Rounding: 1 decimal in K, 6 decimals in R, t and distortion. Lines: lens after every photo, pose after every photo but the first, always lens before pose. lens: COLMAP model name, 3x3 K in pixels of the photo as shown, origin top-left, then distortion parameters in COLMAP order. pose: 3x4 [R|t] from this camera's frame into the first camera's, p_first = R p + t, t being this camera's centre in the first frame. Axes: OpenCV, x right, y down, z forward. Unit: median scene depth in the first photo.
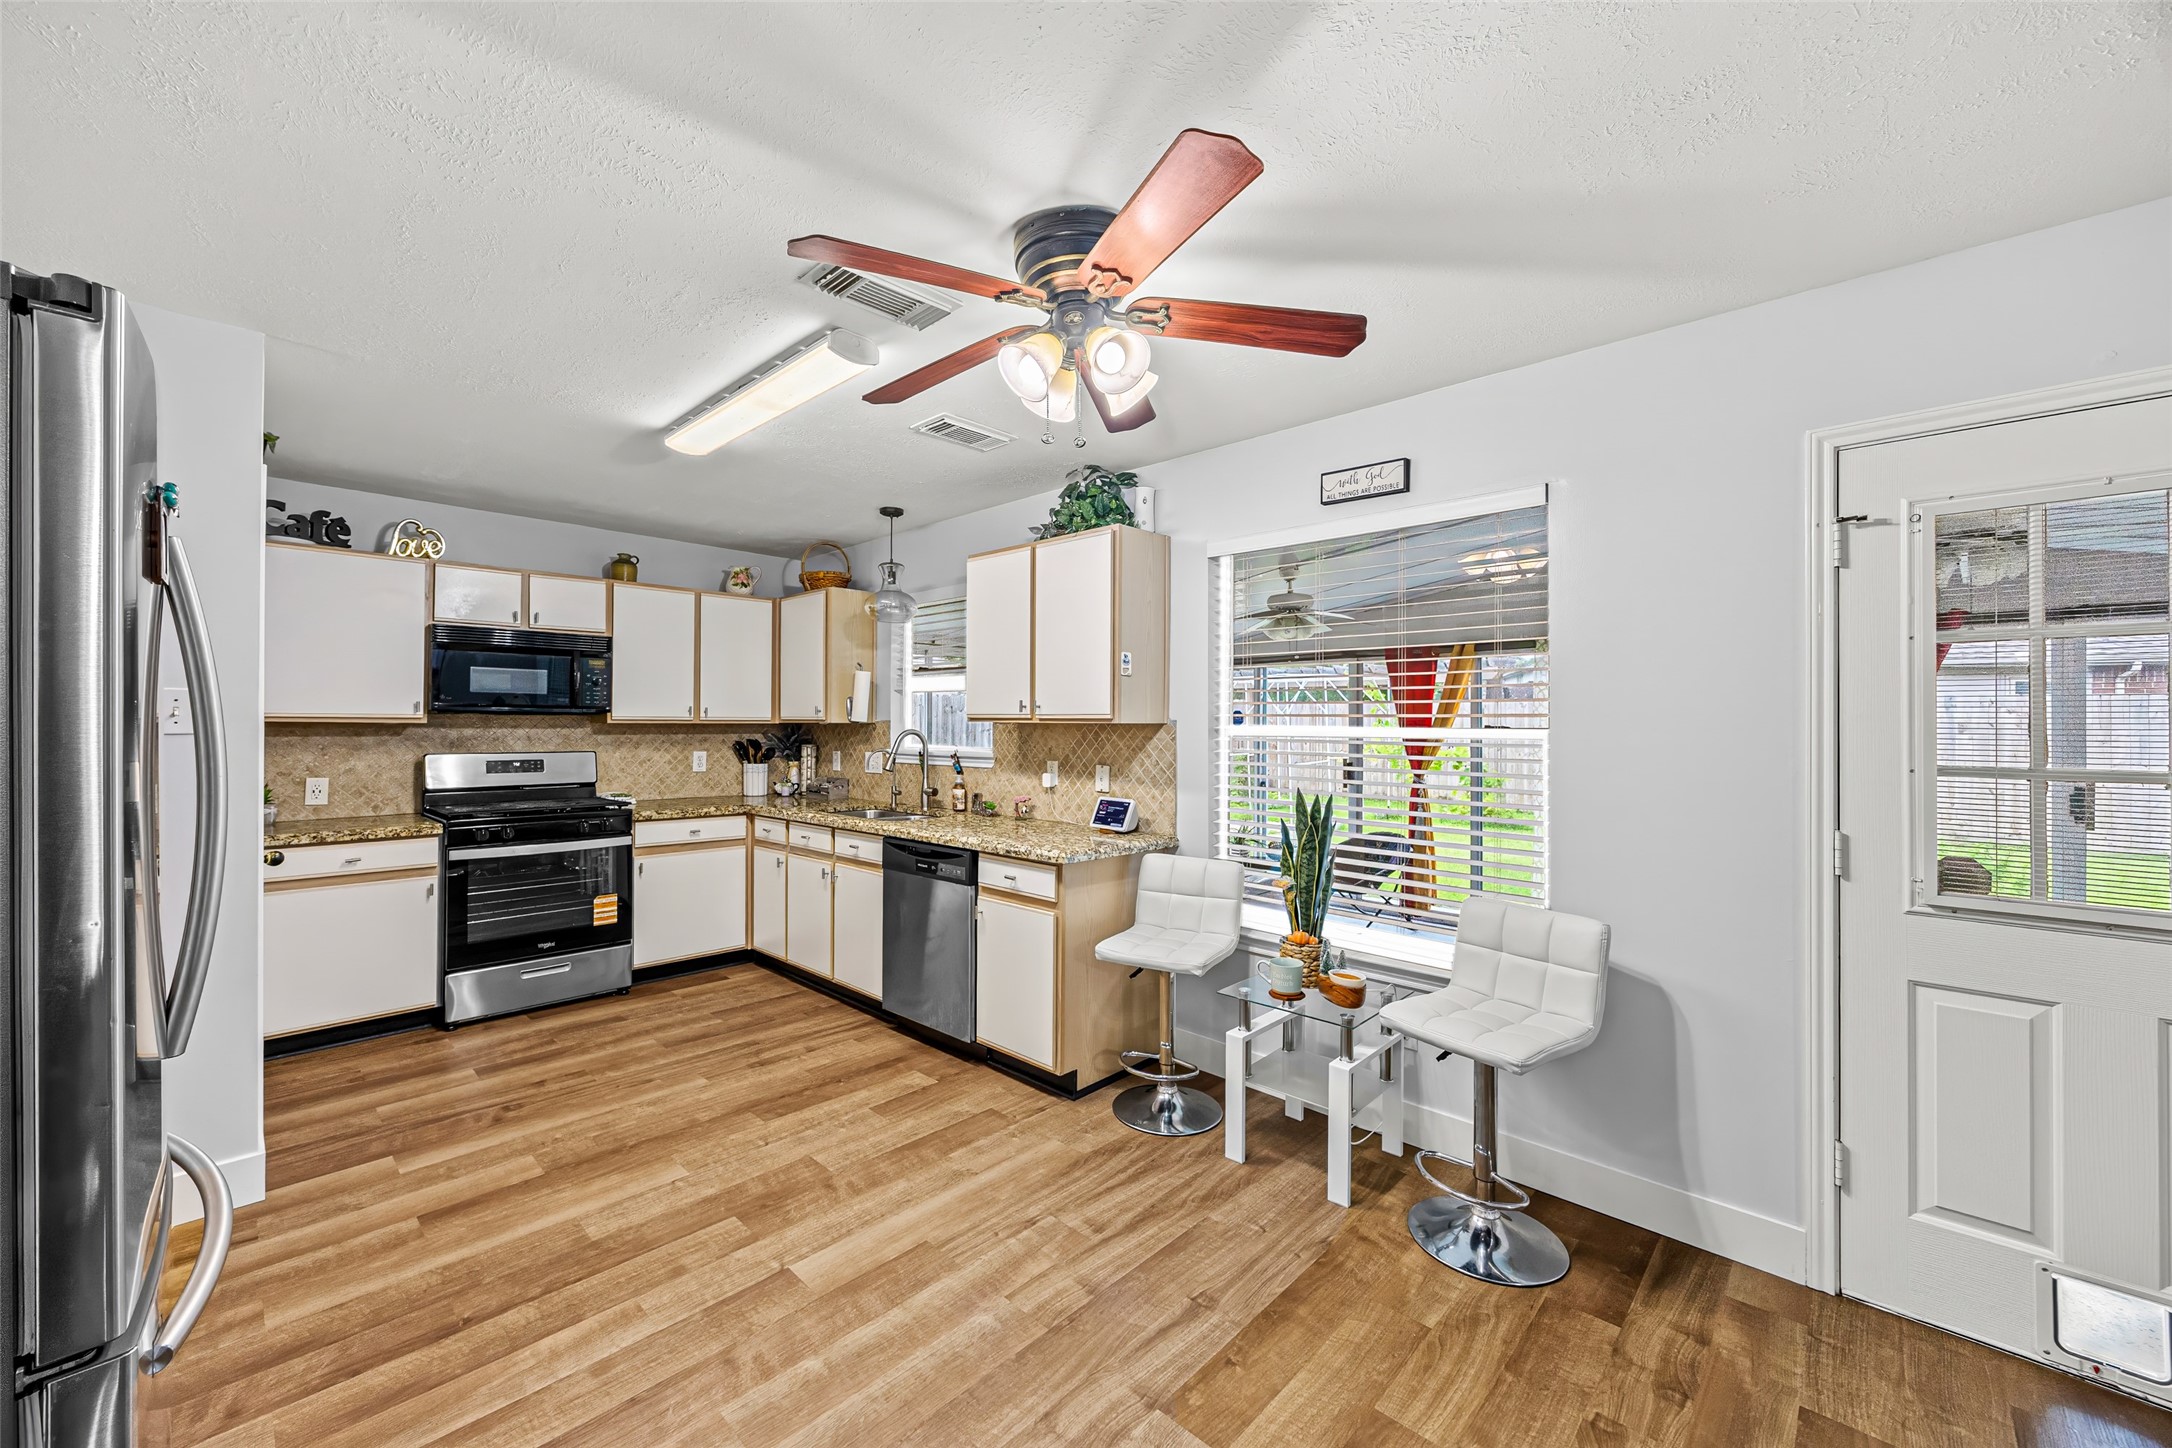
lens RADIAL K [[835.0, 0, 1081.2], [0, 835.0, 718.5], [0, 0, 1]] dist [0.000821, 0.000152]
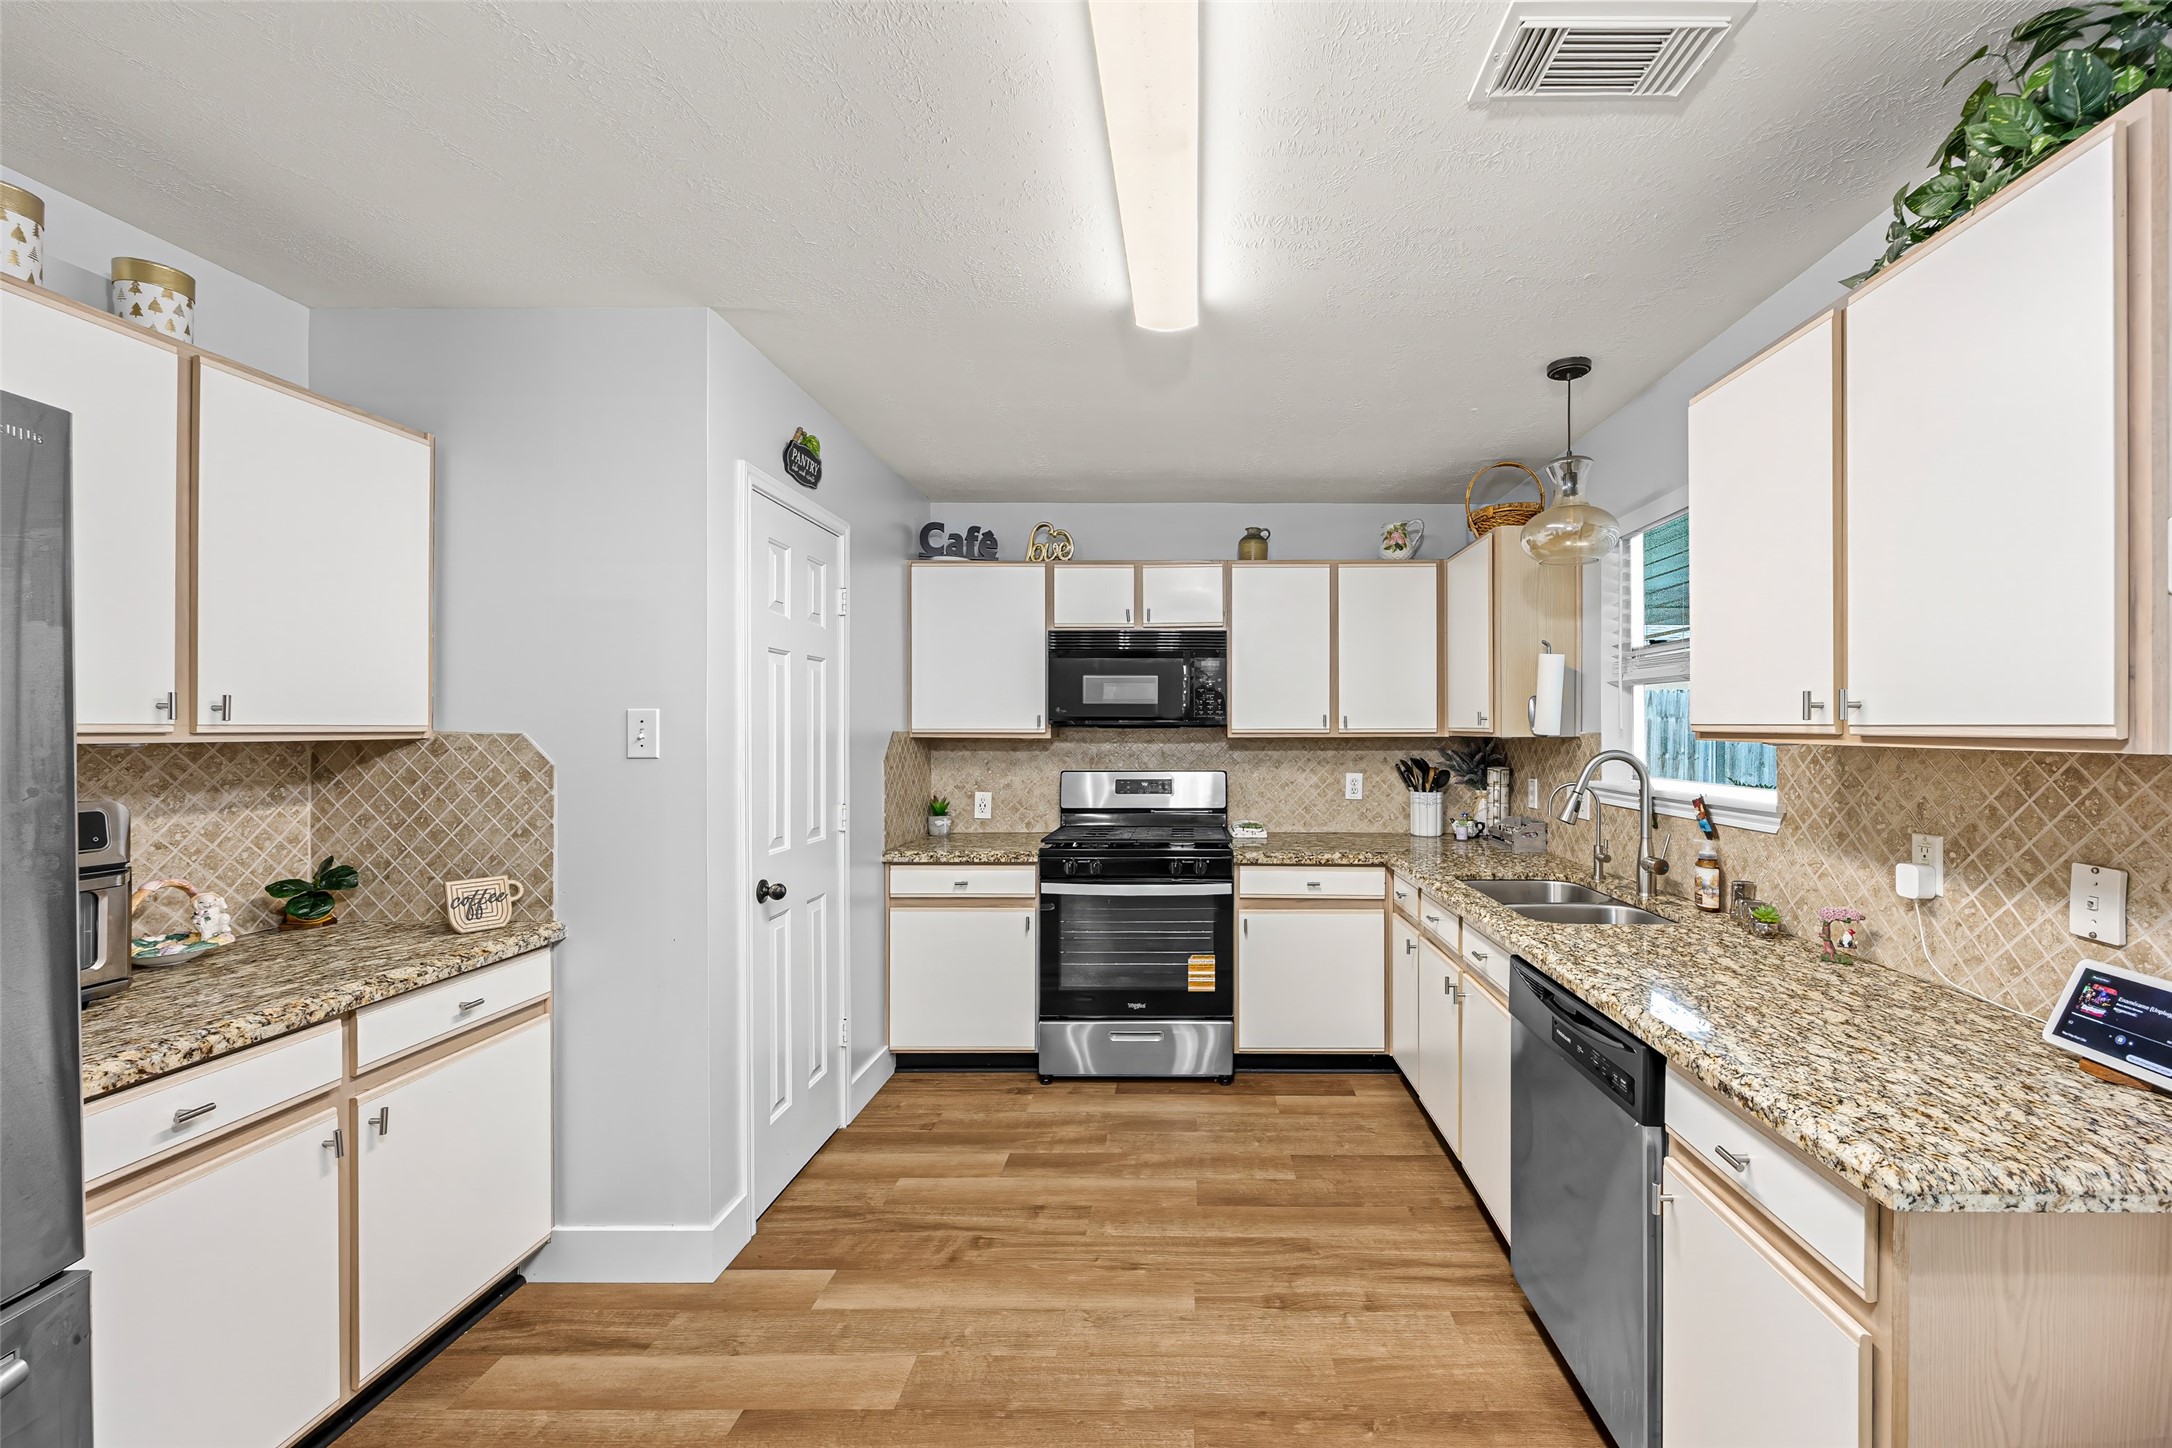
lens RADIAL K [[872.8, 0, 1189.5], [0, 872.8, 729.3], [0, 0, 1]] dist [-0.003082, -0.000090]
pose [[0.689045, -0.003685, -0.724710, 0.026170], [0.009135, 0.999952, 0.003601, -0.006408], [0.724661, -0.009102, 0.689045, 0.437384]]
